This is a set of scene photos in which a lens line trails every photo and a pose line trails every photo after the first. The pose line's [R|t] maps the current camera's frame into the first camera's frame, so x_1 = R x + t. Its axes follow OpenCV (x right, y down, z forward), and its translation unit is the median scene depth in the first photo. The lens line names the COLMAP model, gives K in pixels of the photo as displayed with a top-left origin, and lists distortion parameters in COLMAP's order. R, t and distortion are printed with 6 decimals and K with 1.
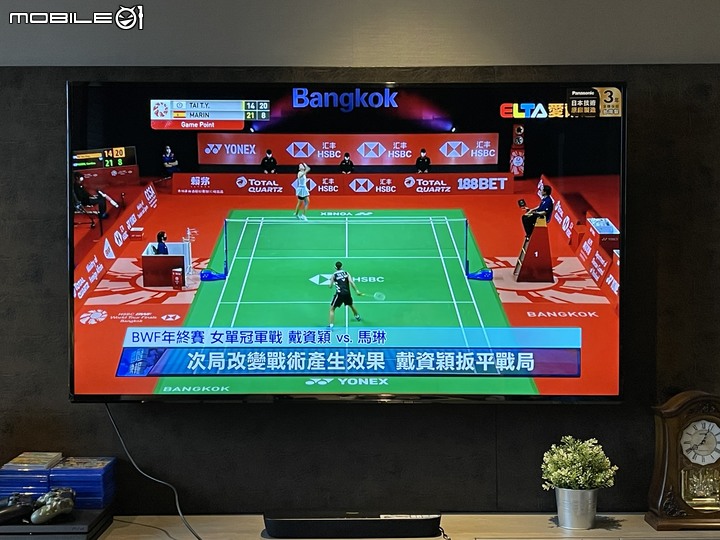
lens RADIAL K [[1090.7, 0, 368.1], [0, 1090.7, 287.9], [0, 0, 1]] dist [0.031618, 0.000000]
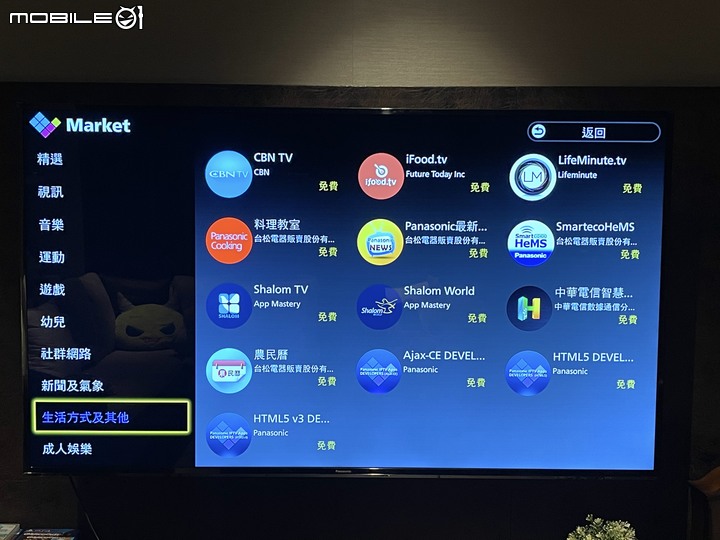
lens RADIAL K [[961.8, 0, 356.3], [0, 961.8, 273.5], [0, 0, 1]] dist [0.017137, 0.000000]
pose [[0.999859, 0.008601, 0.014395, -0.022048], [-0.009381, 0.998442, 0.055014, -0.099712], [-0.013899, -0.055142, 0.998382, 0.239121]]
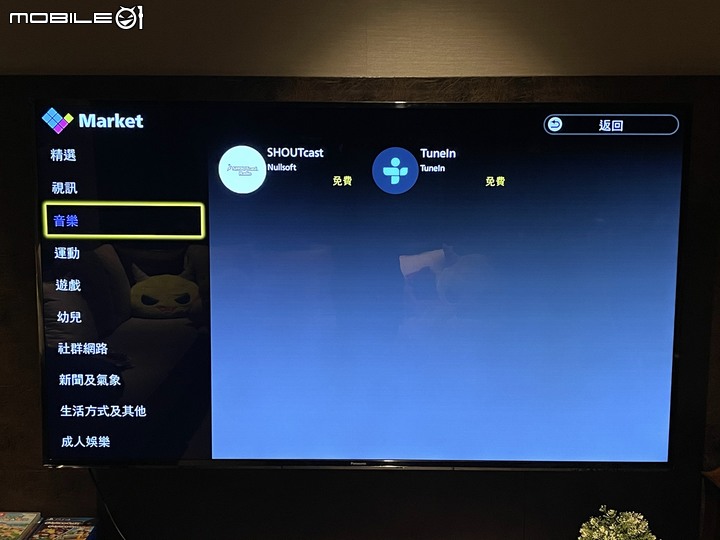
lens RADIAL K [[961.8, 0, 356.2], [0, 961.8, 274.0], [0, 0, 1]] dist [0.017137, 0.000000]
pose [[0.999987, 0.005118, -0.000202, -0.022415], [-0.005068, 0.994390, 0.105650, -0.133314], [0.000742, -0.105648, 0.994403, 0.242867]]
